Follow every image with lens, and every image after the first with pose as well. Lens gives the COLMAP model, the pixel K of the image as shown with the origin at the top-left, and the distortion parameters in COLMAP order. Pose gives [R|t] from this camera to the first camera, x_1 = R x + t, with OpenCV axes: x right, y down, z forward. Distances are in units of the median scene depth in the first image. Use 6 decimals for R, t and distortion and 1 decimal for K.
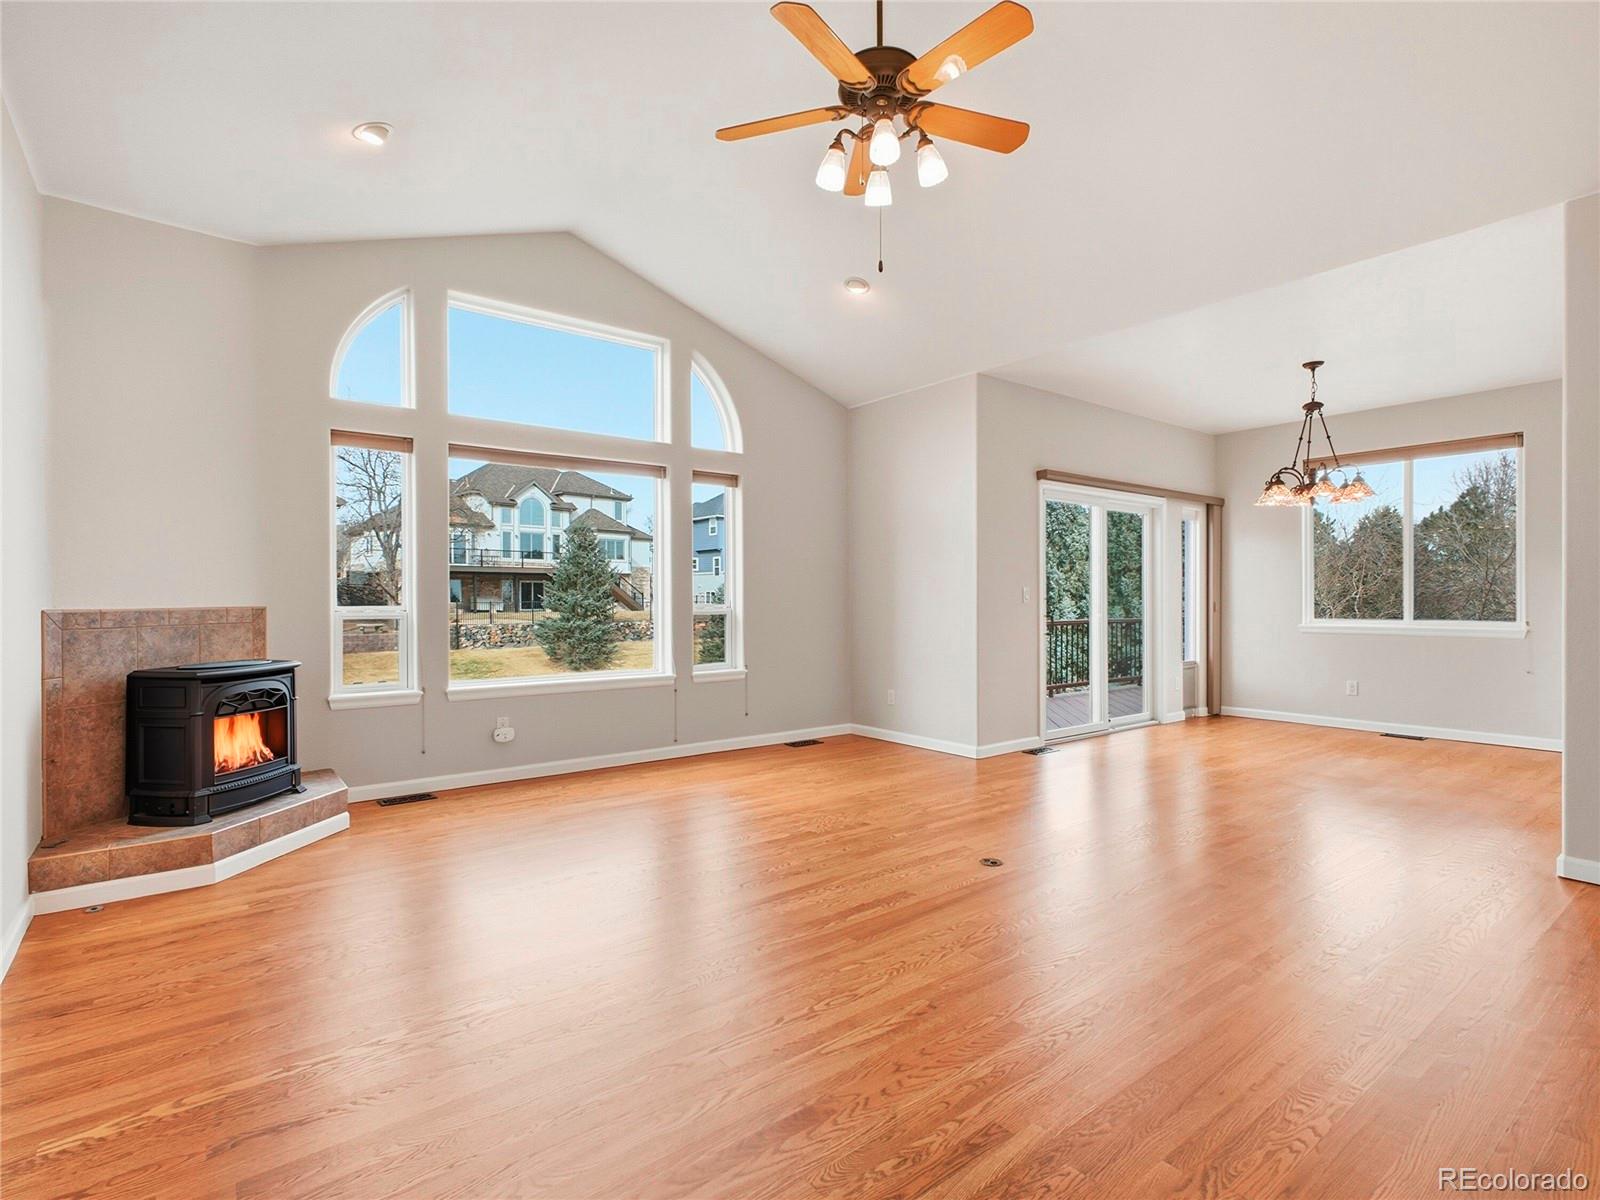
lens RADIAL K [[793.1, 0, 799.4], [0, 793.1, 598.8], [0, 0, 1]] dist [0.002035, 0.000235]
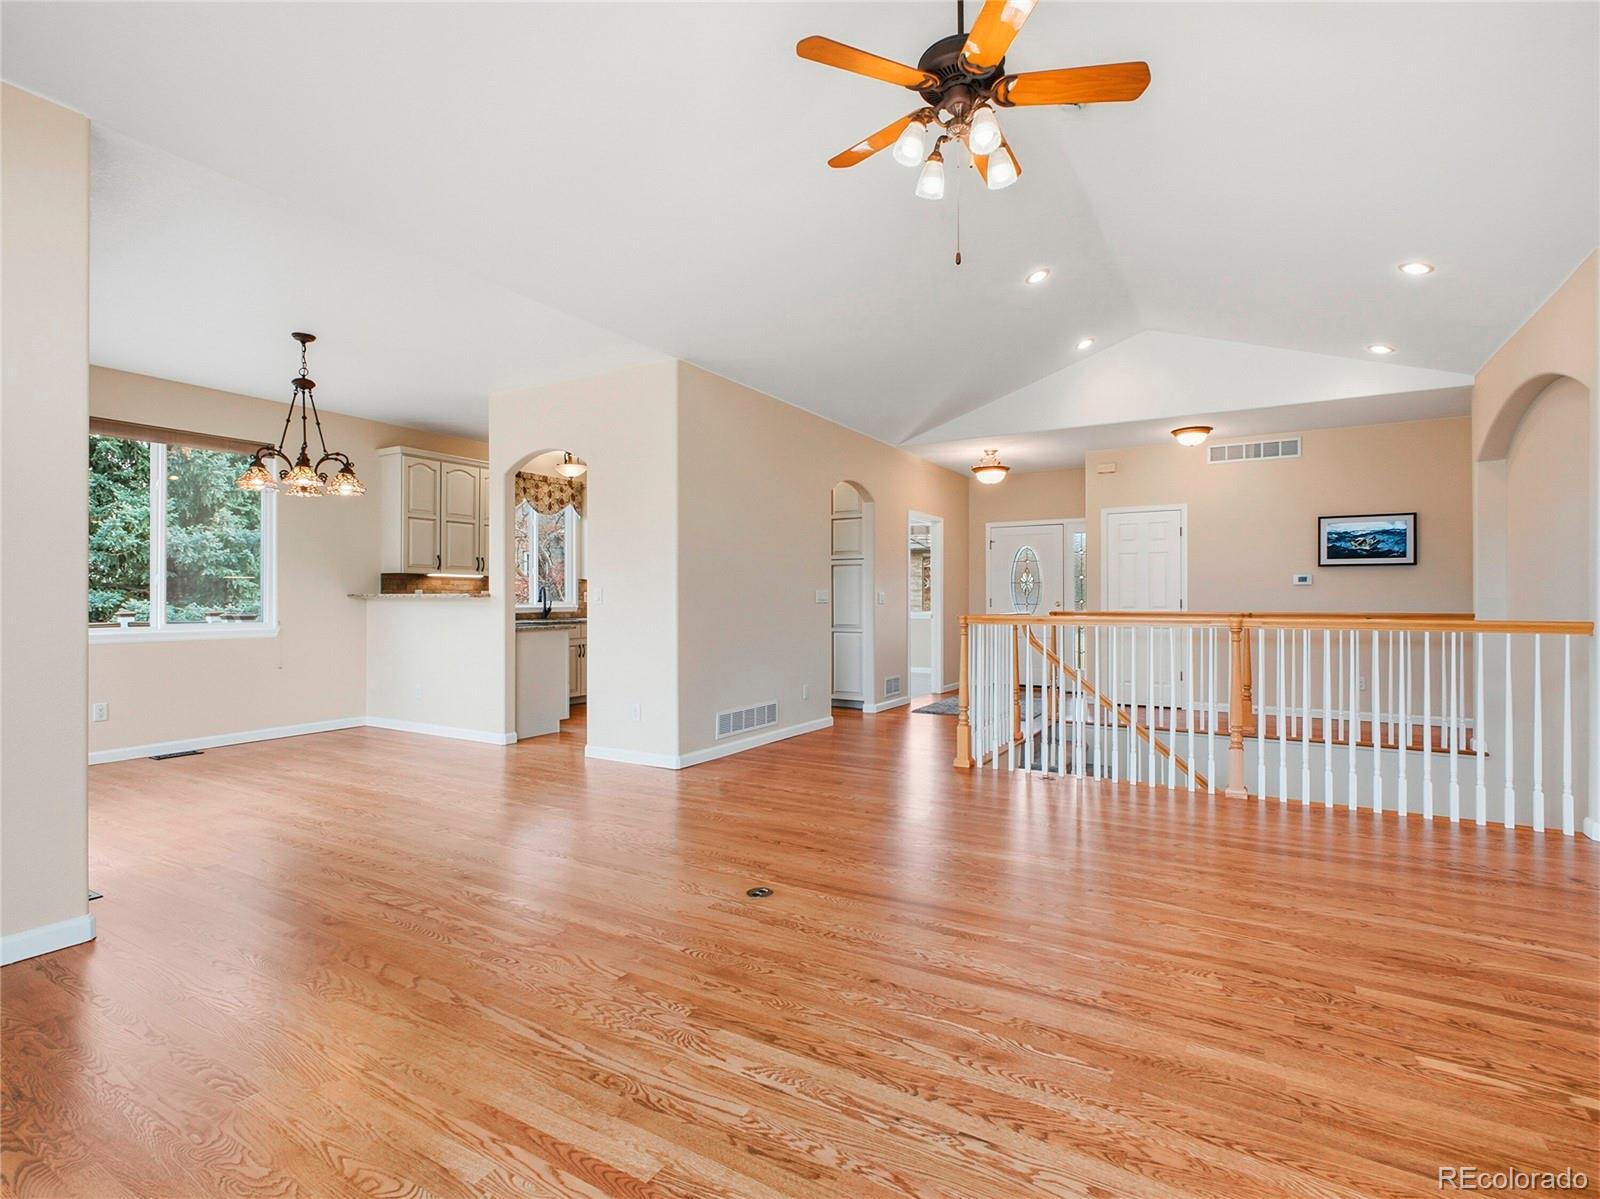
lens RADIAL K [[793.1, 0, 797.9], [0, 793.1, 597.2], [0, 0, 1]] dist [0.002035, 0.000235]
pose [[-0.371103, 0.002028, 0.928589, -0.516911], [0.002306, 0.999997, -0.001262, -0.001136], [-0.928589, 0.001673, -0.371107, 1.097119]]
